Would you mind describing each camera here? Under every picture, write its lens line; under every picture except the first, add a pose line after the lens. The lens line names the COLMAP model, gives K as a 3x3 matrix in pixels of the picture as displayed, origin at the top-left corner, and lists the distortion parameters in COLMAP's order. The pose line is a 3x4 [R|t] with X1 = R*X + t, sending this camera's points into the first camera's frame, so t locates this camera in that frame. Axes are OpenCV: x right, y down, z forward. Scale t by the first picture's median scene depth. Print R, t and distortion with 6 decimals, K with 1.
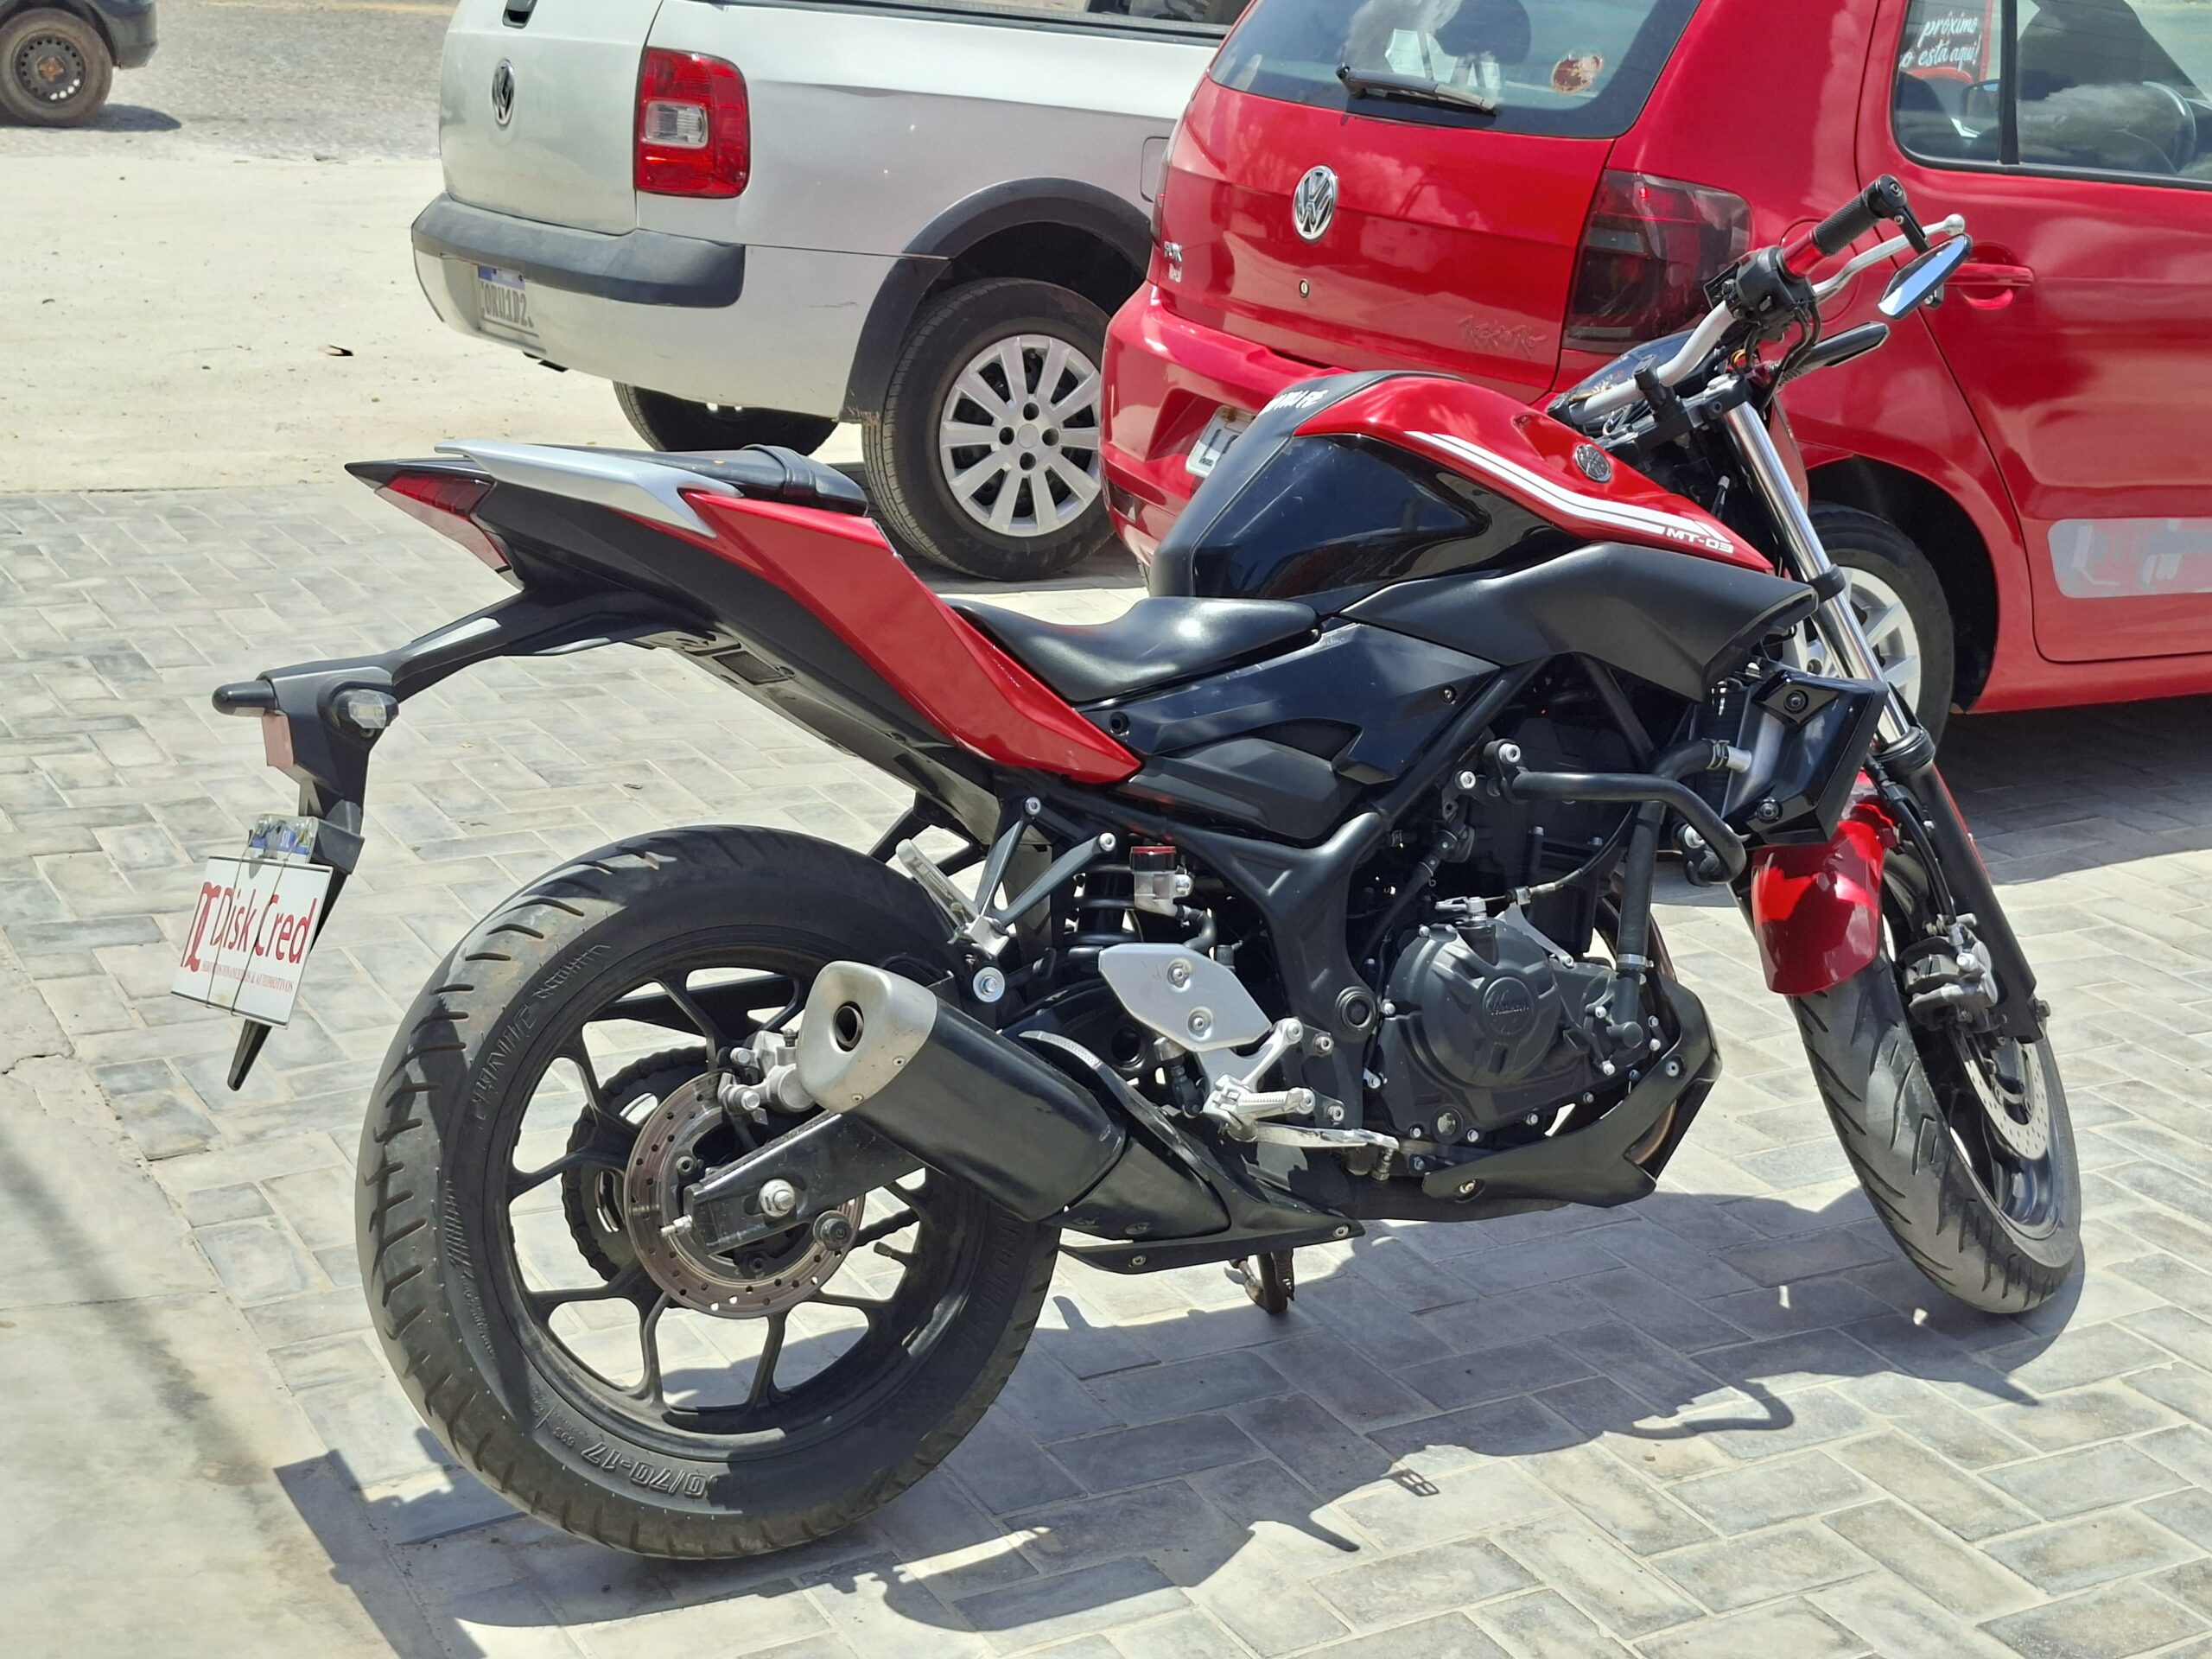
lens RADIAL K [[3055.2, 0, 1080.2], [0, 3055.2, 834.5], [0, 0, 1]] dist [0.178094, -0.378331]
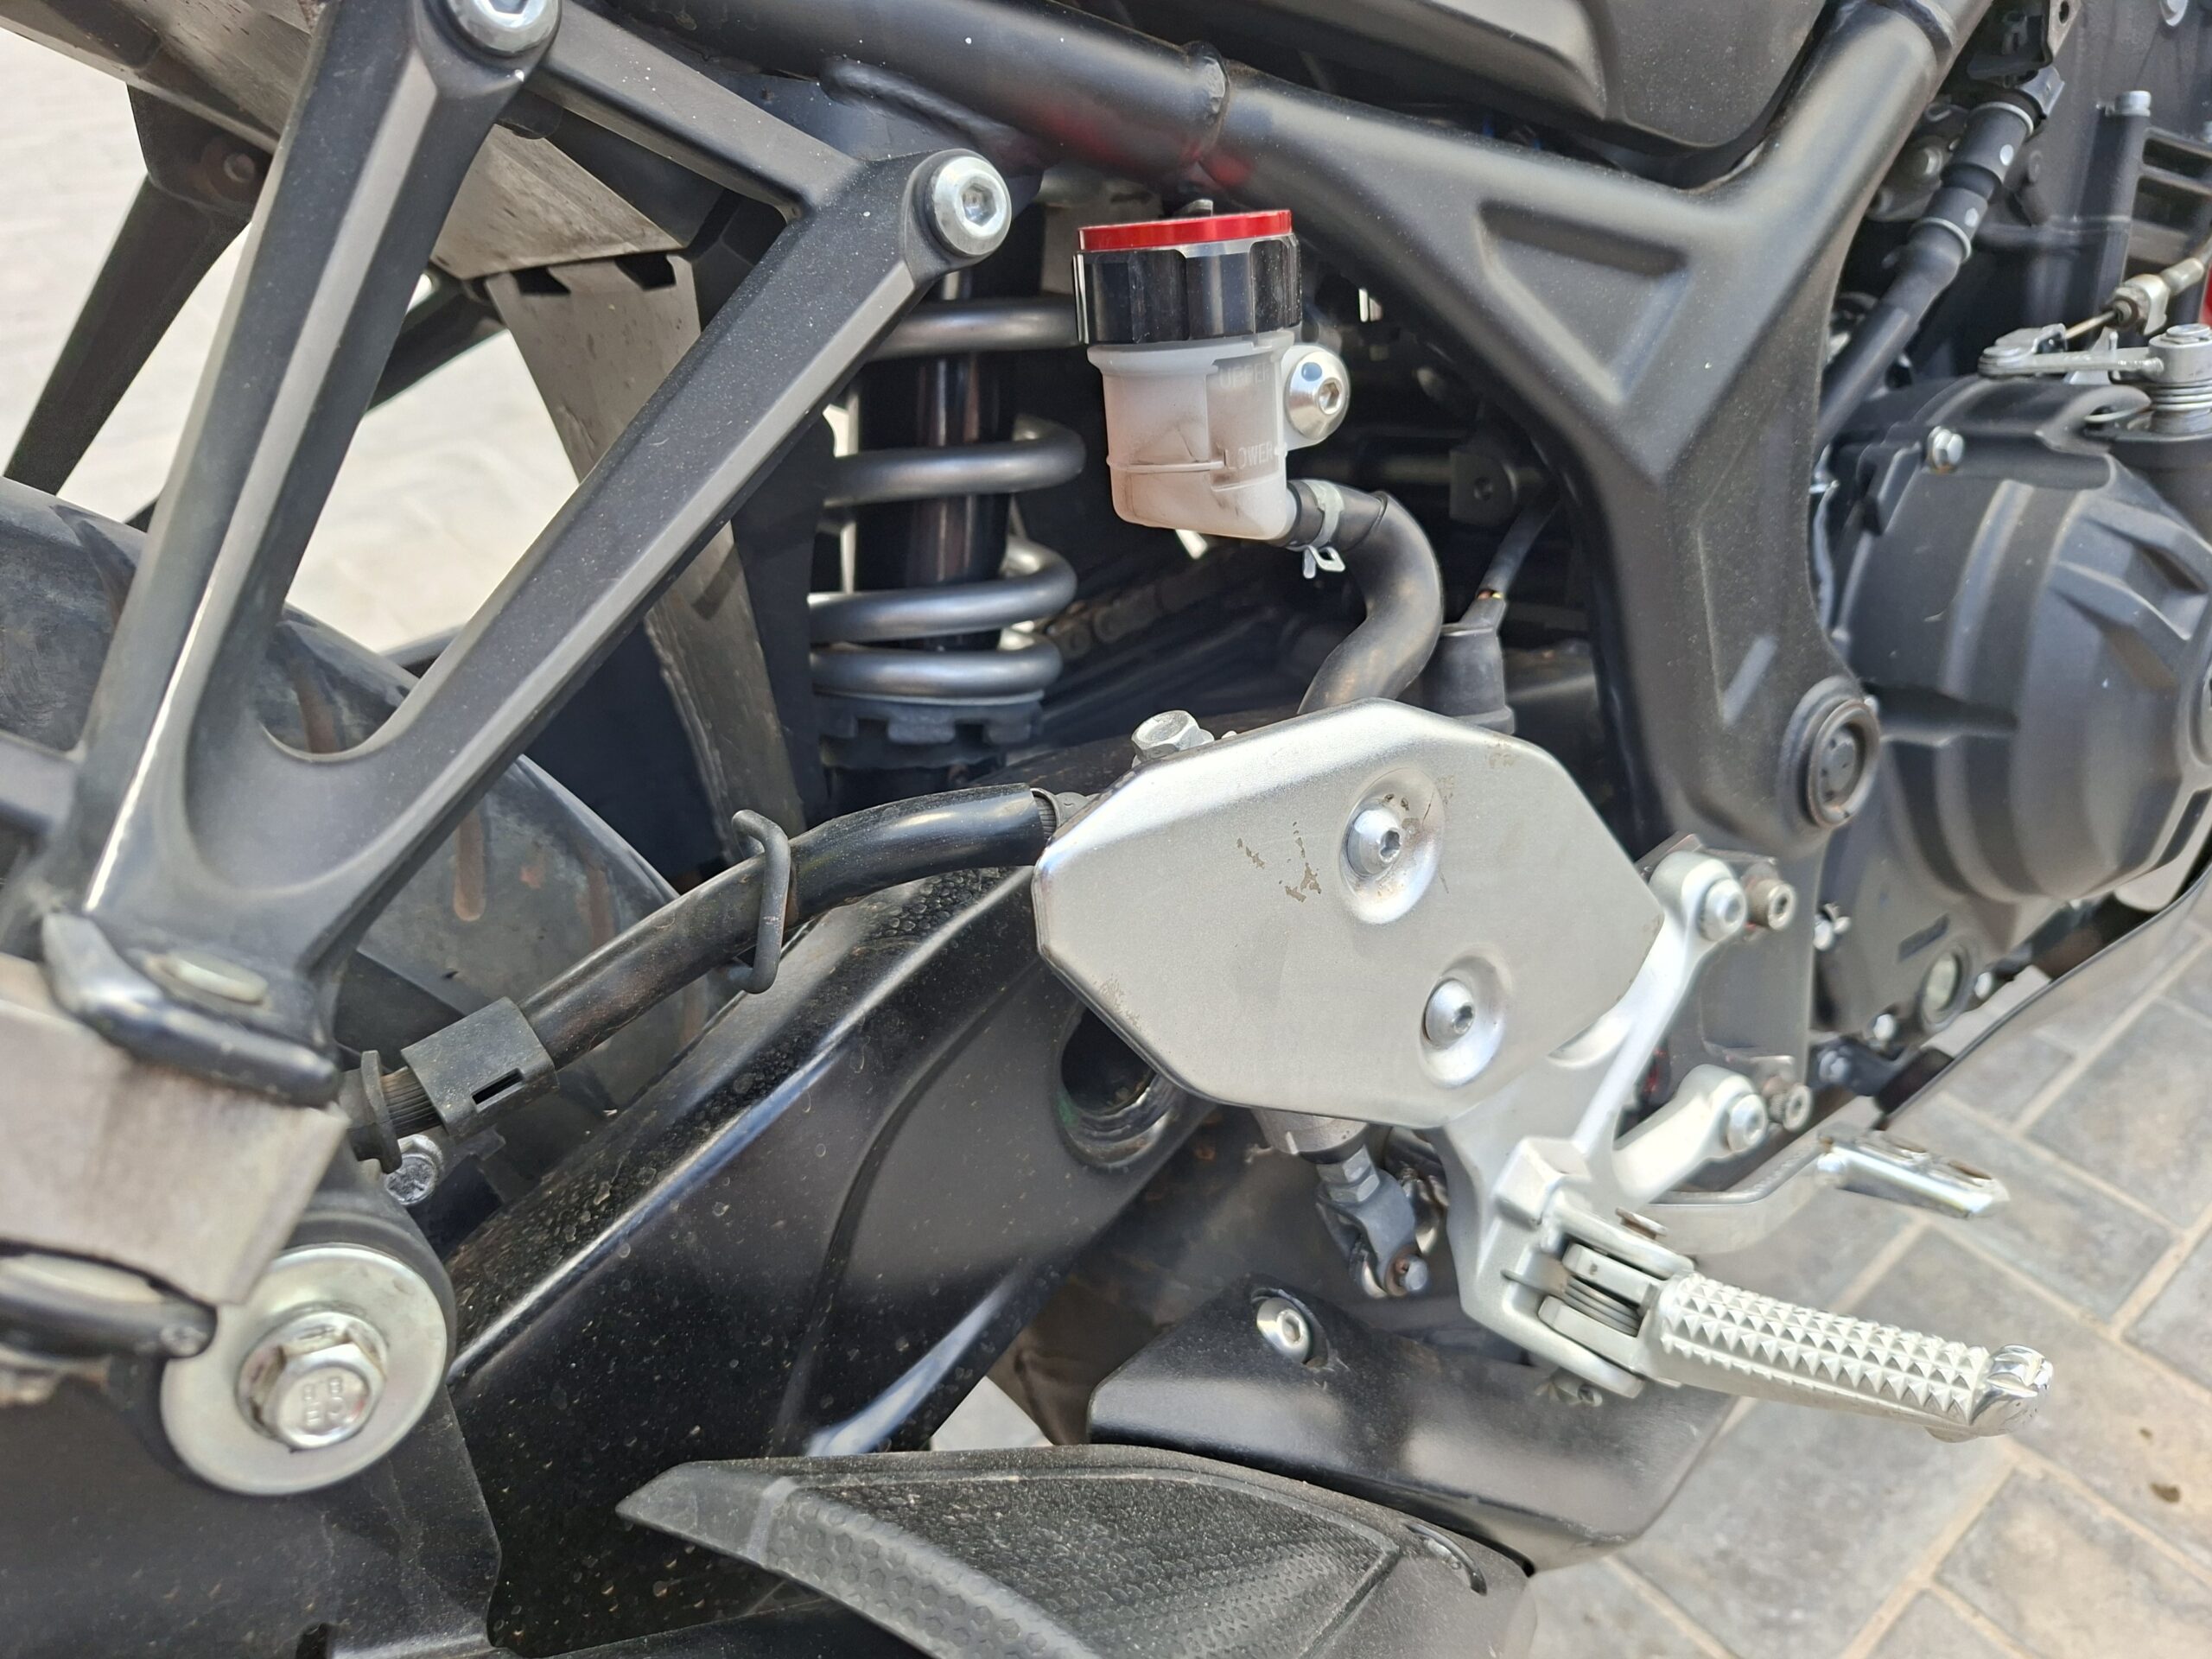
lens RADIAL K [[1550.4, 0, 1109.9], [0, 1550.4, 853.4], [0, 0, 1]] dist [0.064843, -0.075443]
pose [[0.981094, -0.137597, 0.136097, -0.001154], [0.082611, 0.933681, 0.348448, 0.006657], [-0.175016, -0.330617, 0.927395, 0.856903]]
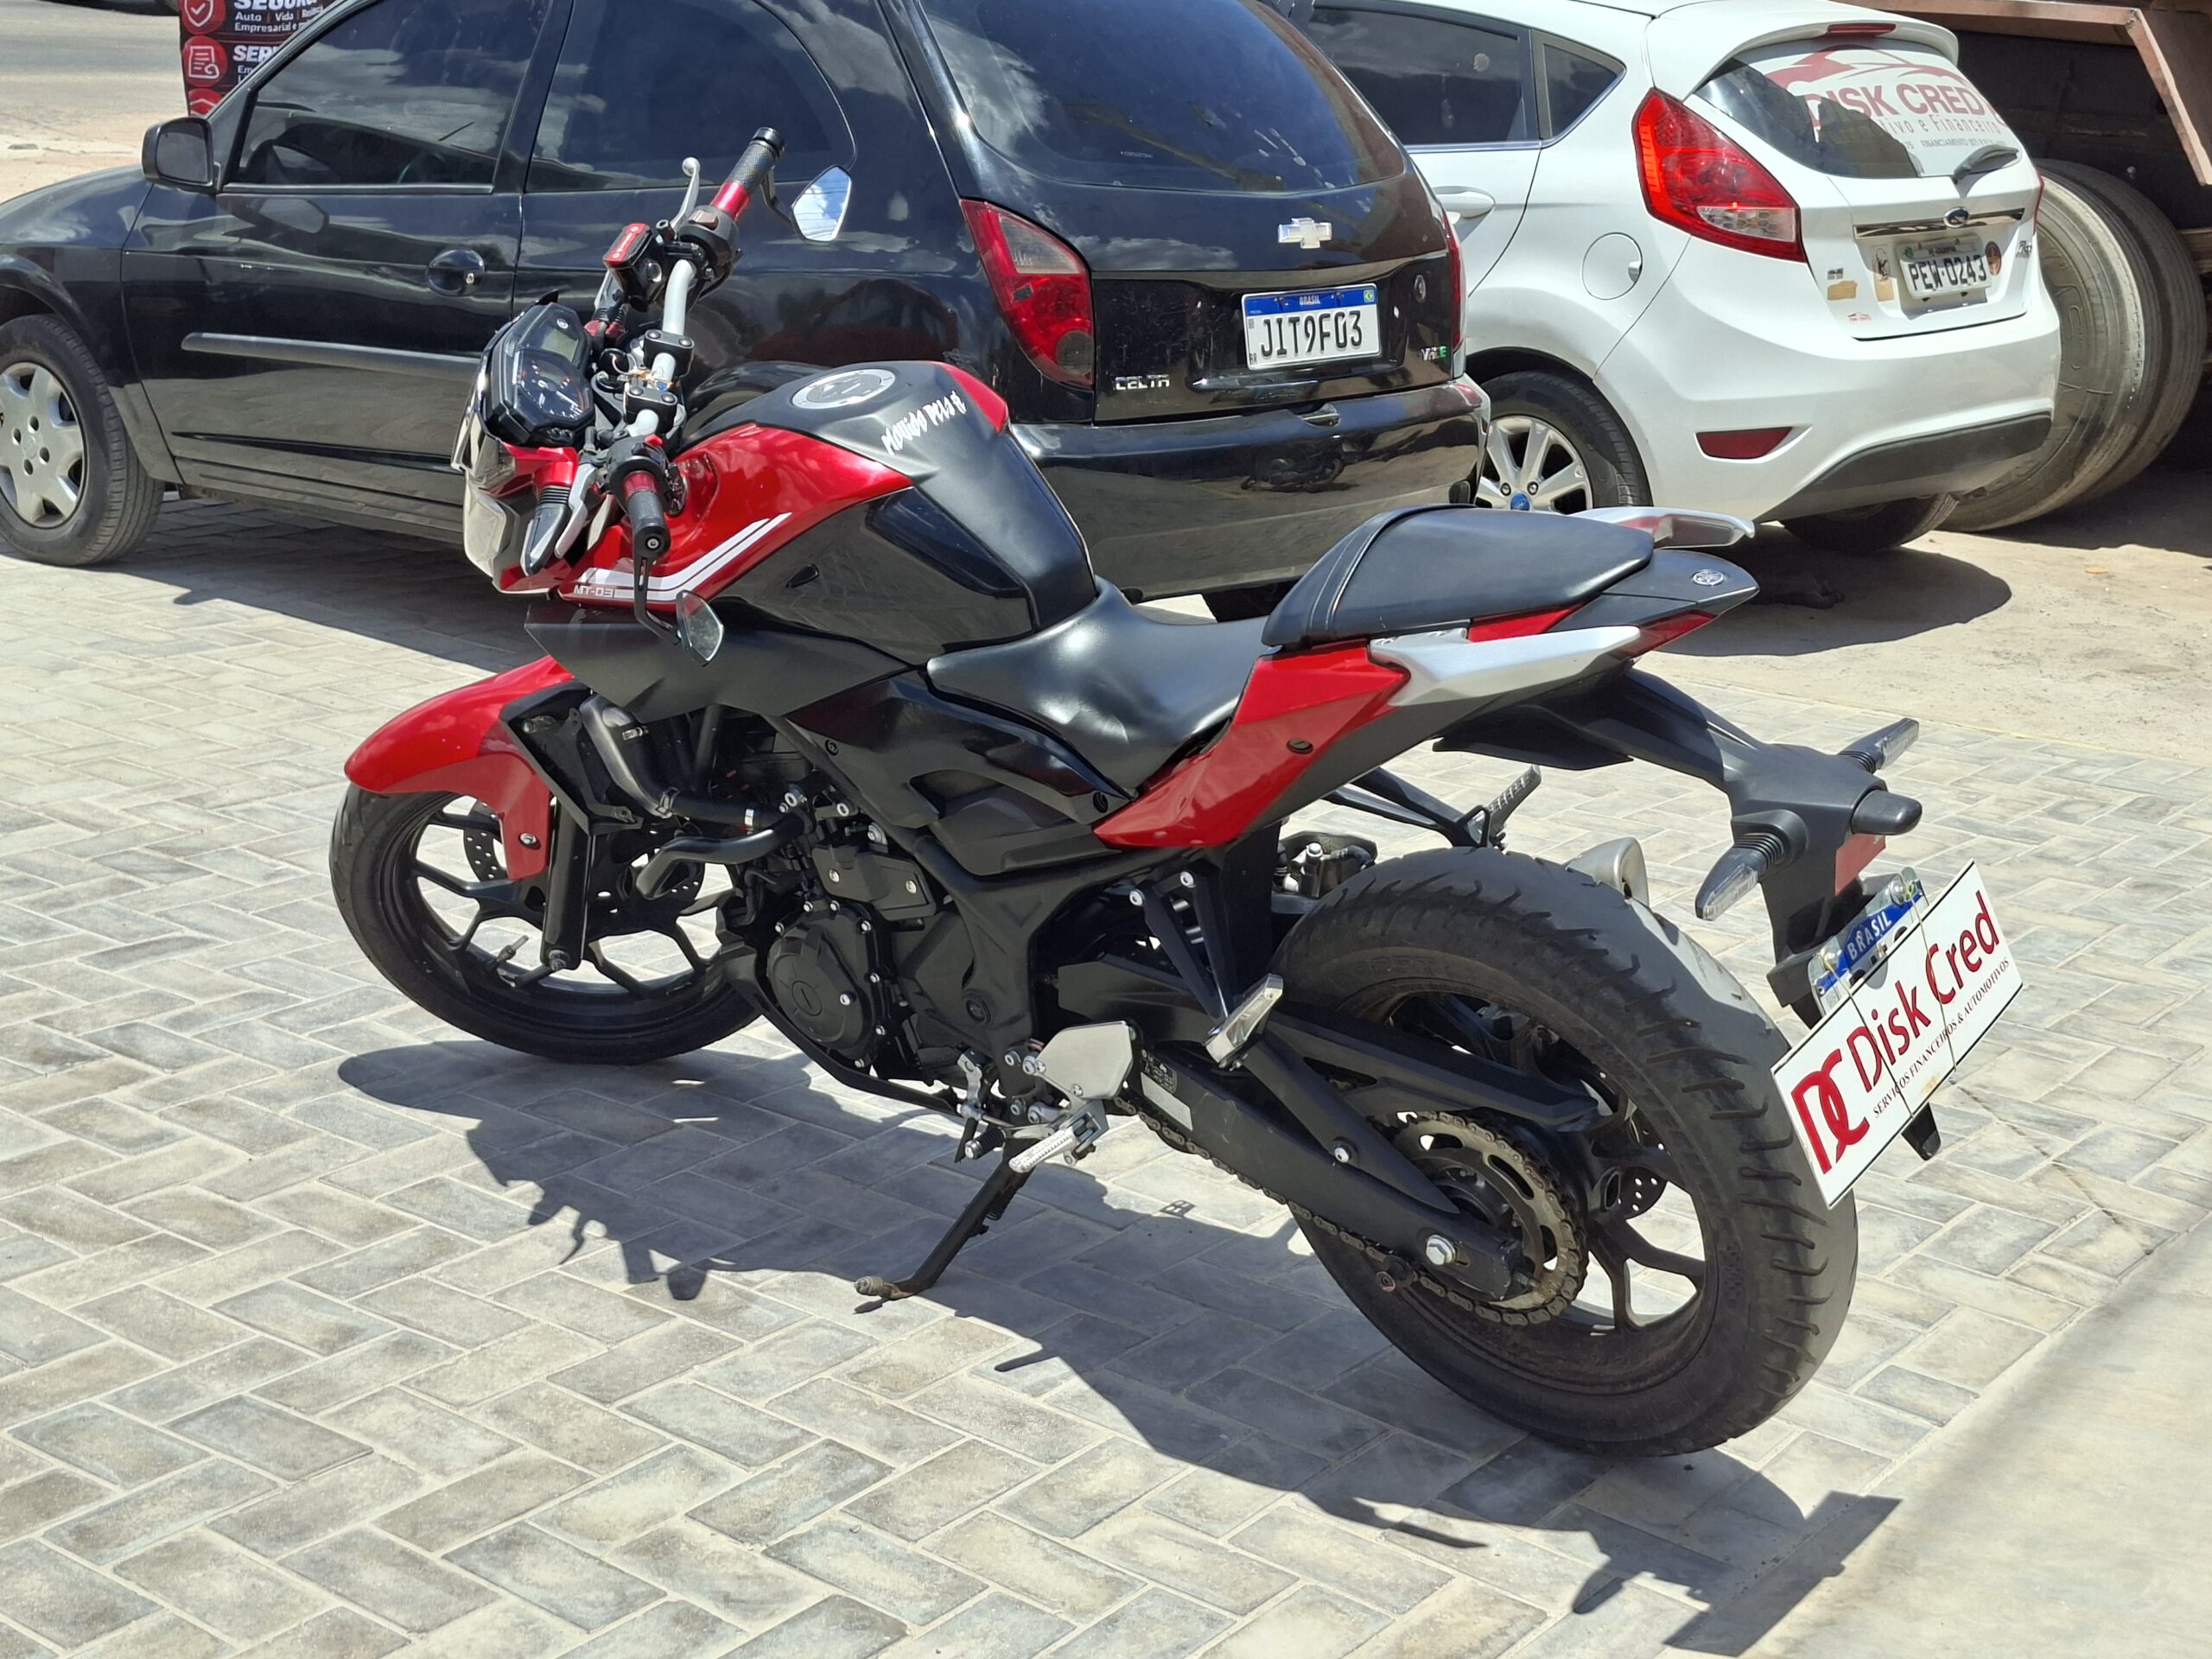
lens RADIAL K [[3065.8, 0, 1141.4], [0, 3065.8, 881.0], [0, 0, 1]] dist [0.201229, -0.457463]
pose [[-0.398187, -0.321465, 0.859131, -0.913538], [0.211410, 0.879210, 0.426962, -0.440348], [-0.892610, 0.351639, -0.282129, 1.326462]]
